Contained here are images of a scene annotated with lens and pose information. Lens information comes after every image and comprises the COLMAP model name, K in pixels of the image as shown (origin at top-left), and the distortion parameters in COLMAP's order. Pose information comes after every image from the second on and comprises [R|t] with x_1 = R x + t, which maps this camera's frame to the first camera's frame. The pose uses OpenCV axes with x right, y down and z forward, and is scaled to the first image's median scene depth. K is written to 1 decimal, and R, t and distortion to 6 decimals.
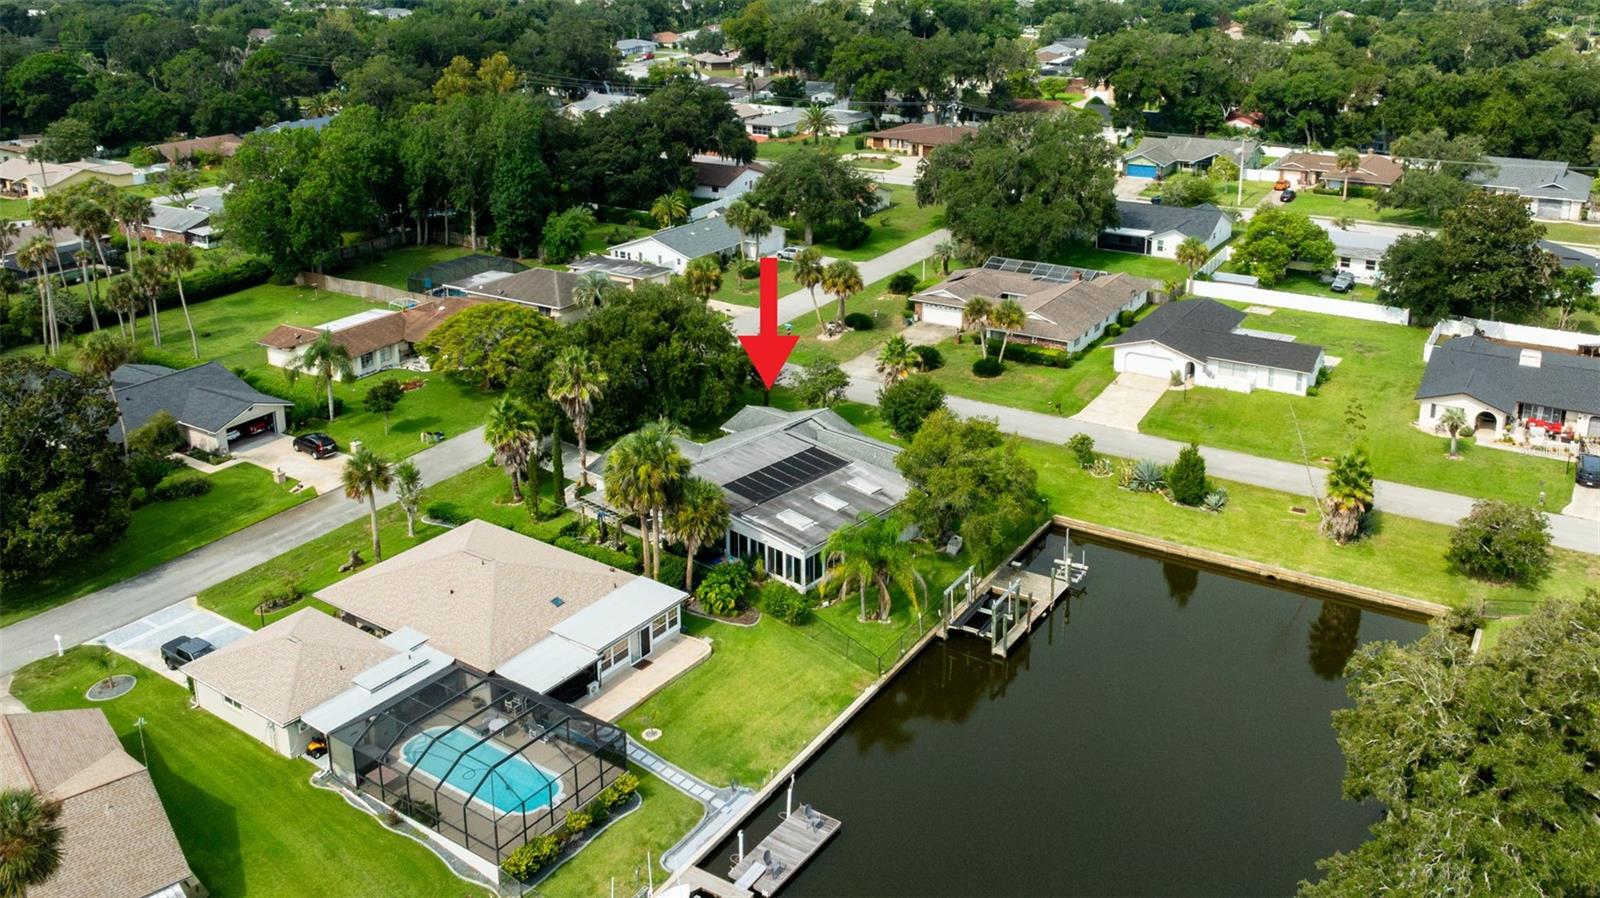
lens RADIAL K [[1332.0, 0, 795.7], [0, 1332.0, 252.7], [0, 0, 1]] dist [-0.006443, -0.009341]
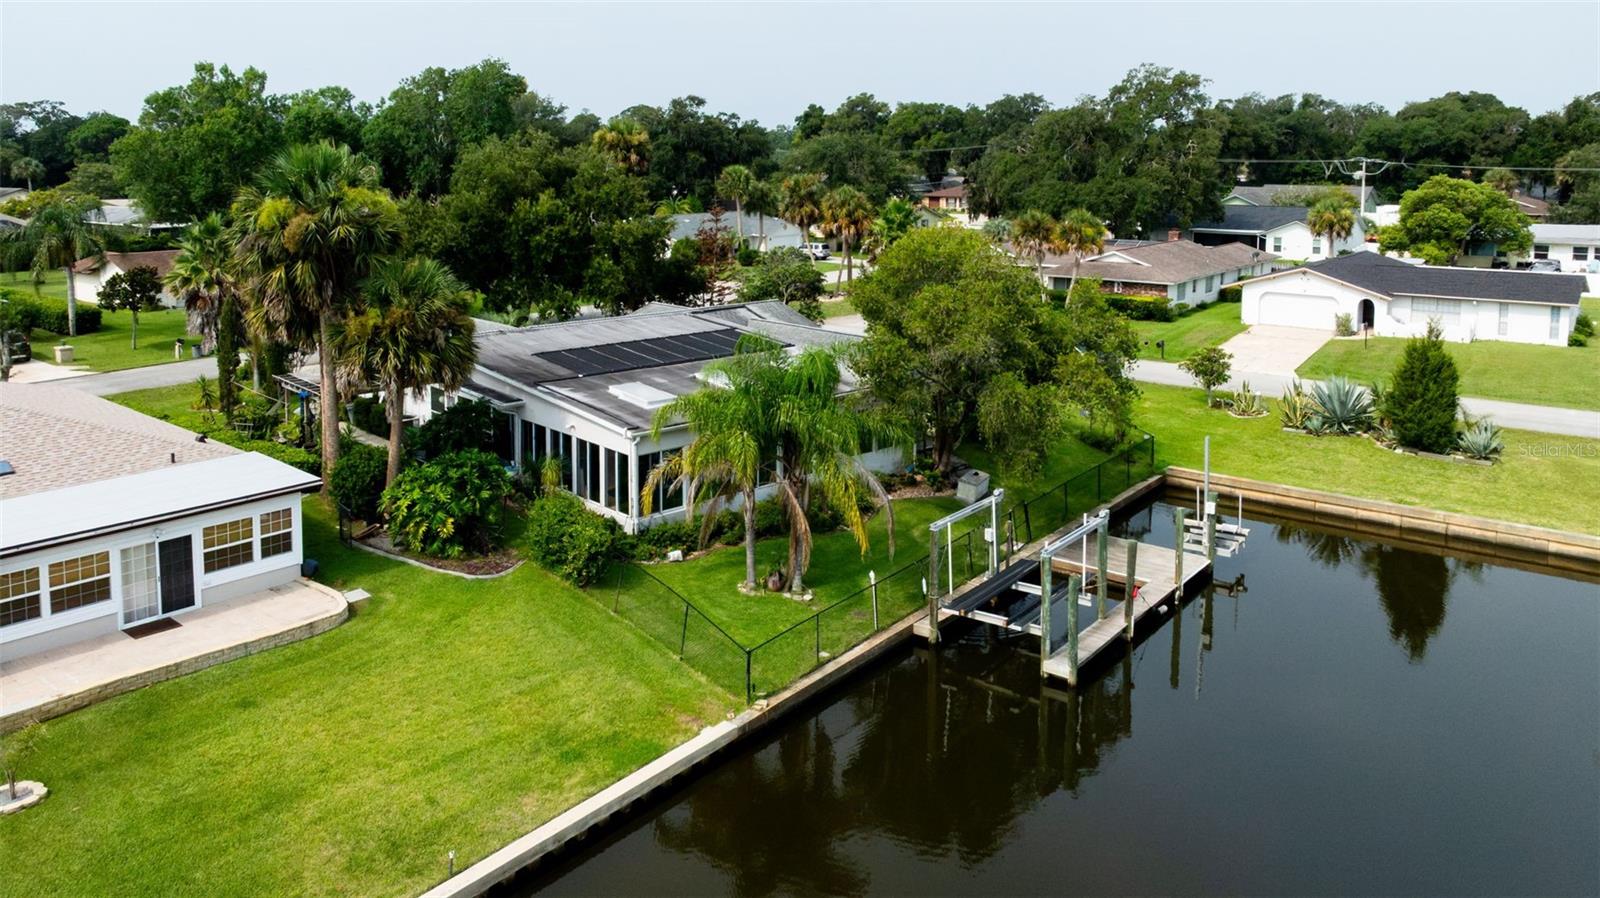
lens RADIAL K [[1173.9, 0, 781.3], [0, 1173.9, 230.7], [0, 0, 1]] dist [-0.012159, -0.000533]
pose [[0.995518, 0.018773, -0.092686, 0.092416], [-0.034309, 0.985019, -0.168997, 0.216284], [0.088125, 0.171420, 0.981249, 0.575933]]
